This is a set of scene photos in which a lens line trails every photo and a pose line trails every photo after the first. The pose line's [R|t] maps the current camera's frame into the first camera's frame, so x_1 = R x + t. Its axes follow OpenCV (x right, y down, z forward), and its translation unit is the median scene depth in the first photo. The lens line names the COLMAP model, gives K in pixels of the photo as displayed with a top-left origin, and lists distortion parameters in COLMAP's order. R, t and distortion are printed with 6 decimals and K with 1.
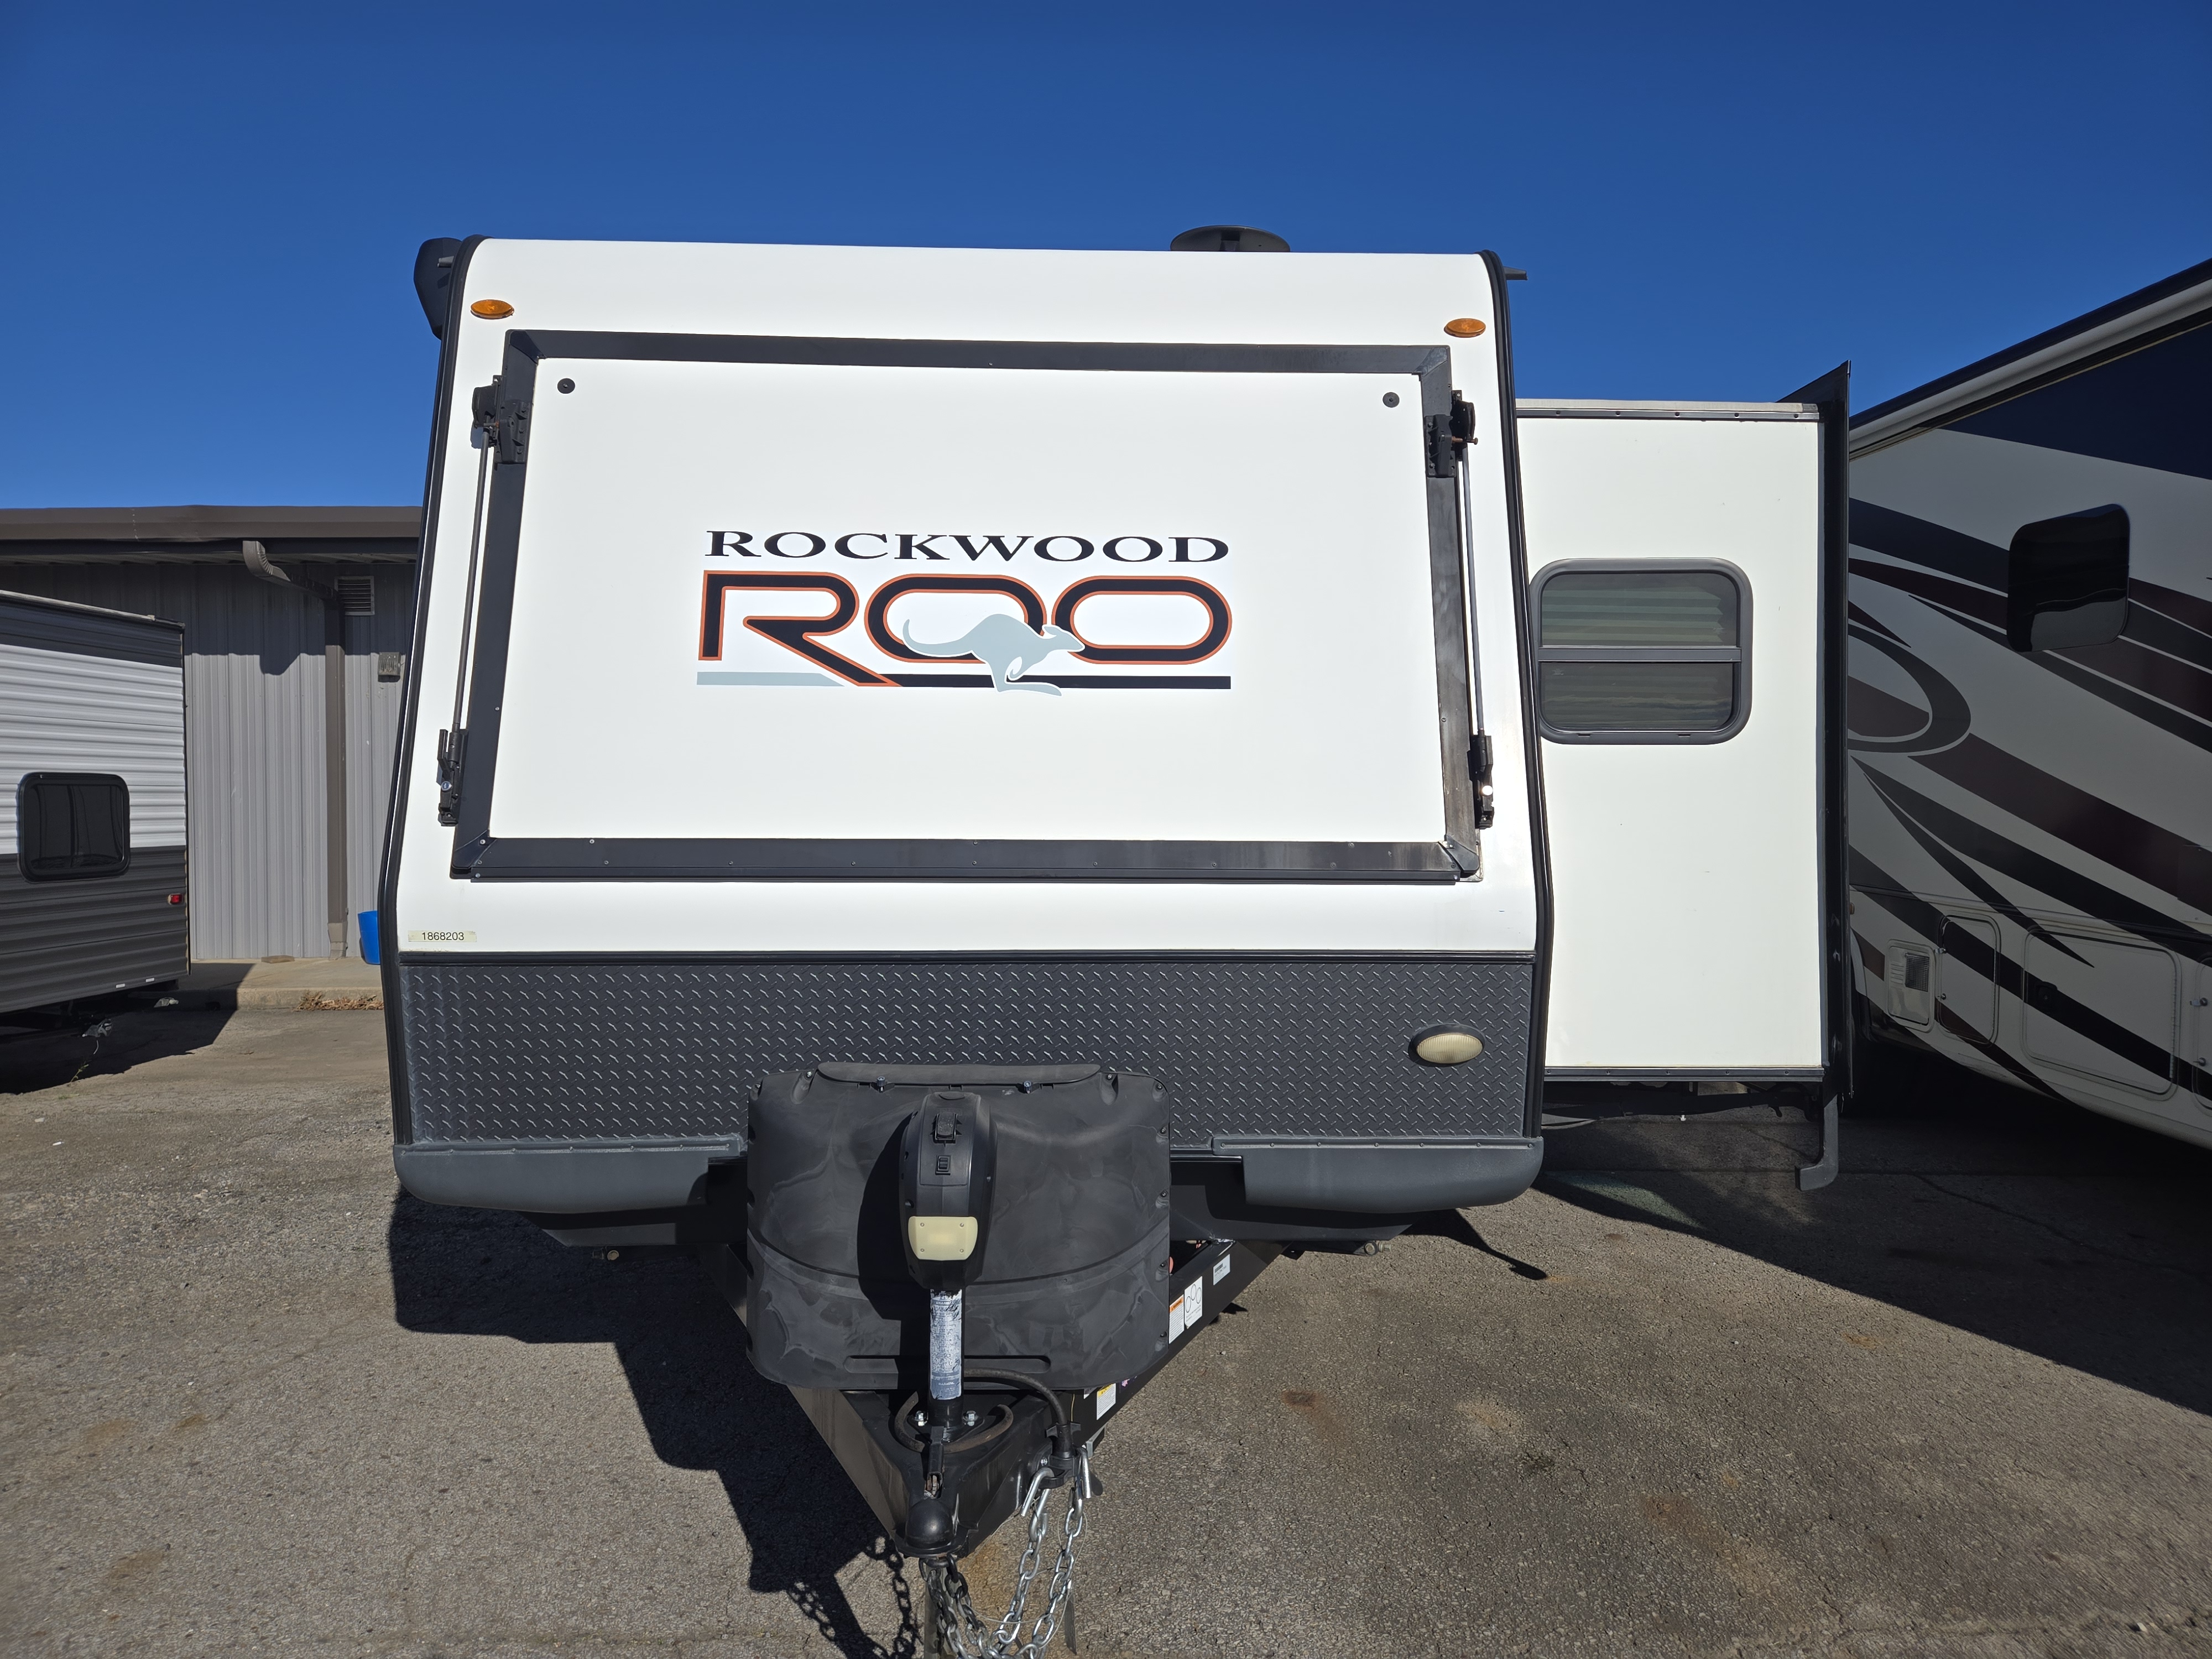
lens RADIAL K [[1472.7, 0, 1106.5], [0, 1472.7, 822.5], [0, 0, 1]] dist [0.074419, -0.060810]
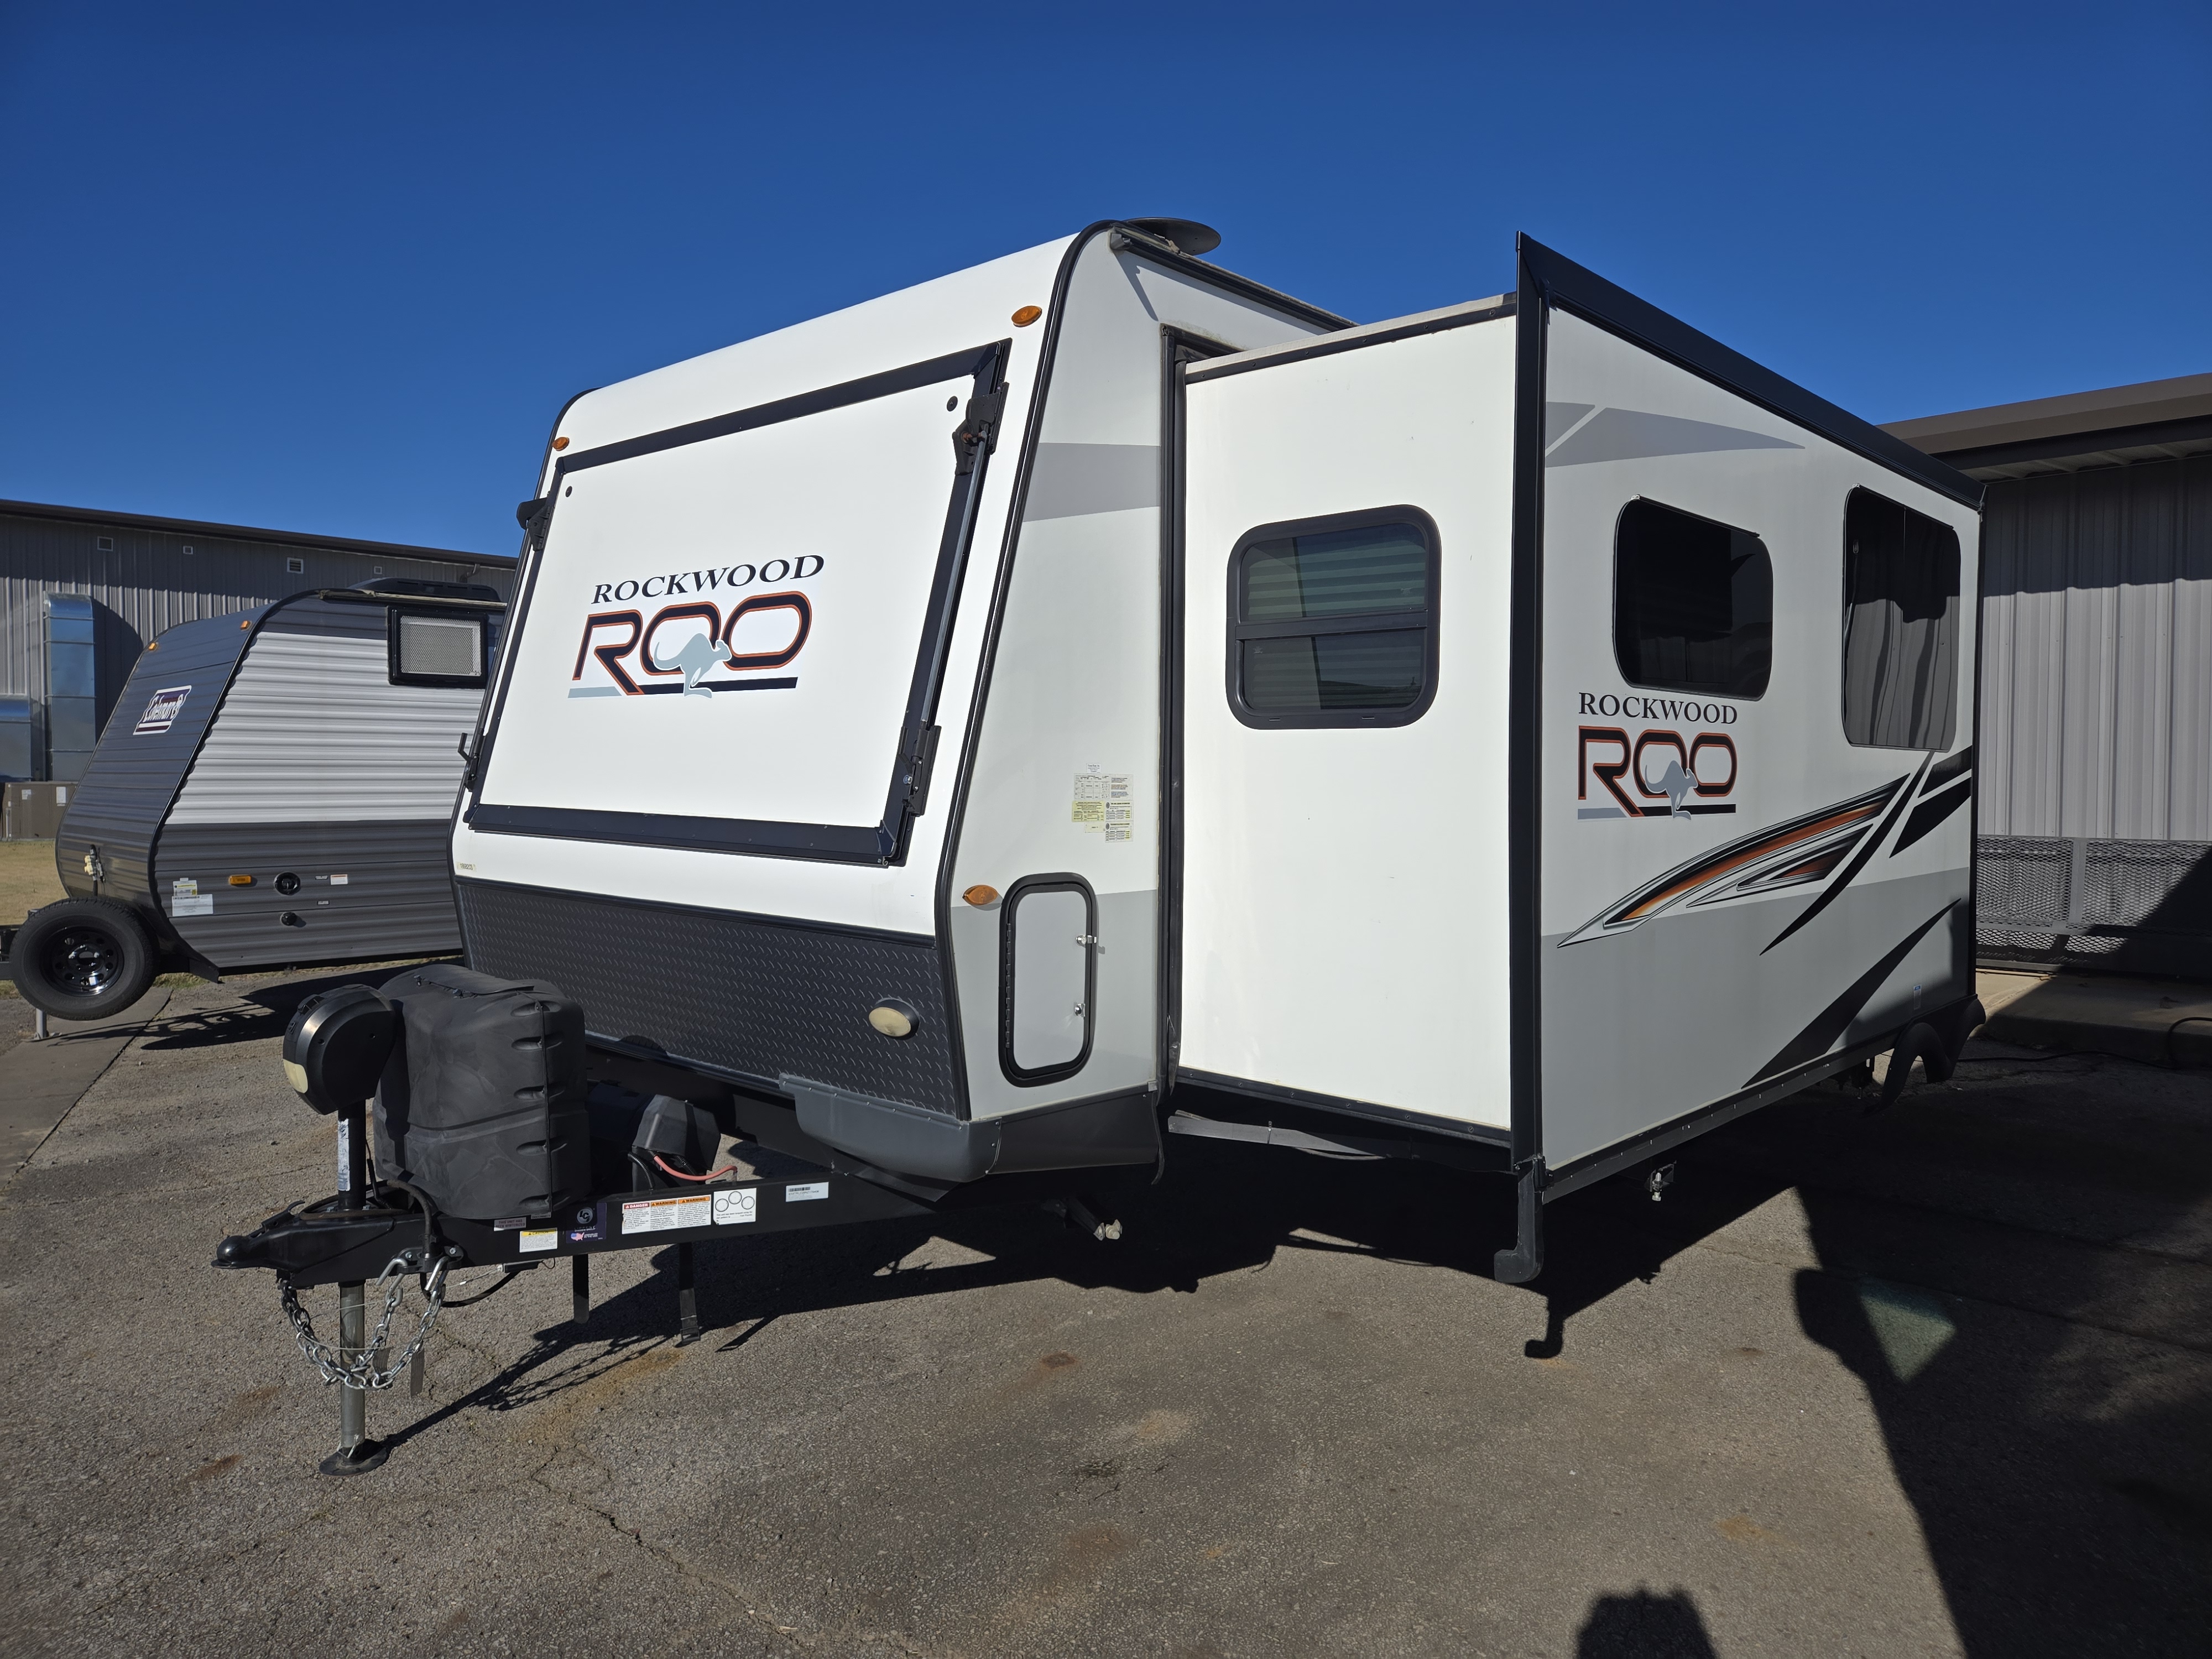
lens RADIAL K [[1472.7, 0, 1106.8], [0, 1472.7, 827.7], [0, 0, 1]] dist [0.074419, -0.060810]
pose [[0.713915, 0.034756, -0.699370, 1.050414], [-0.018996, 0.999361, 0.030274, -0.021753], [0.699975, -0.008328, 0.714119, 0.343818]]
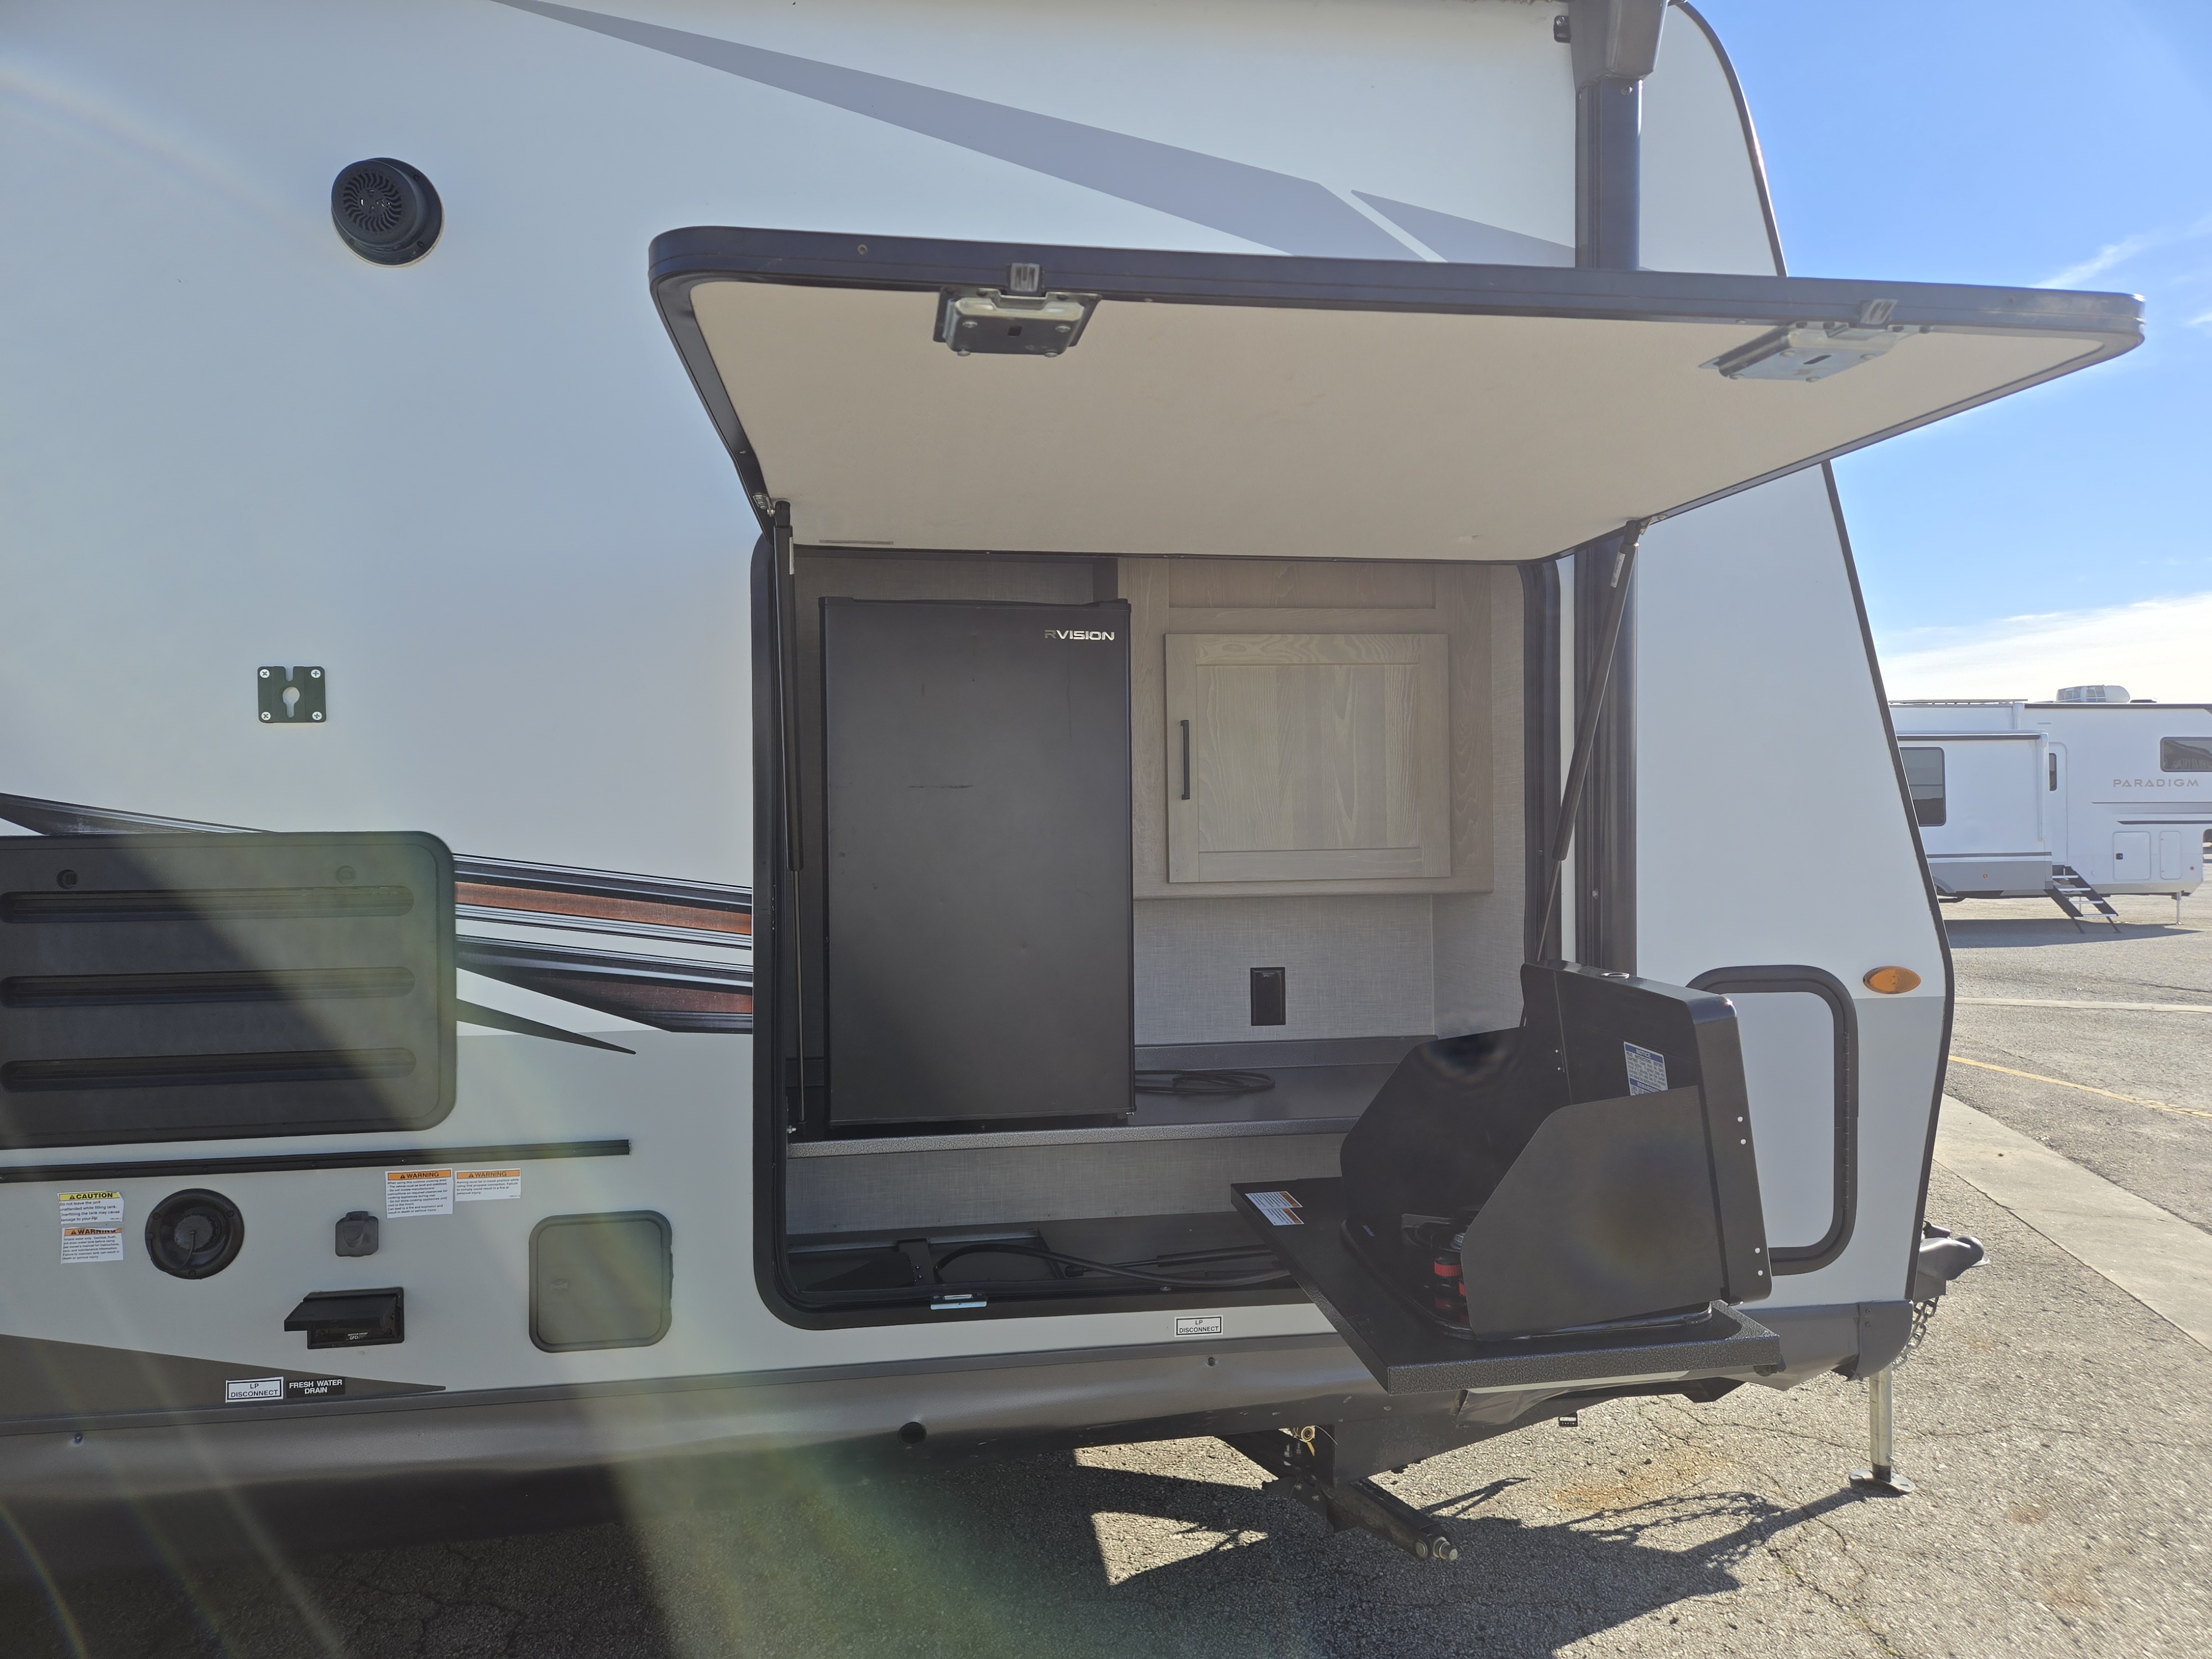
lens RADIAL K [[1472.7, 0, 1132.9], [0, 1472.7, 836.1], [0, 0, 1]] dist [0.074419, -0.060810]
pose [[-0.129642, -0.005678, 0.991545, -1.148613], [0.020509, 0.999754, 0.008406, -0.035901], [-0.991349, 0.021425, -0.129494, 1.443238]]
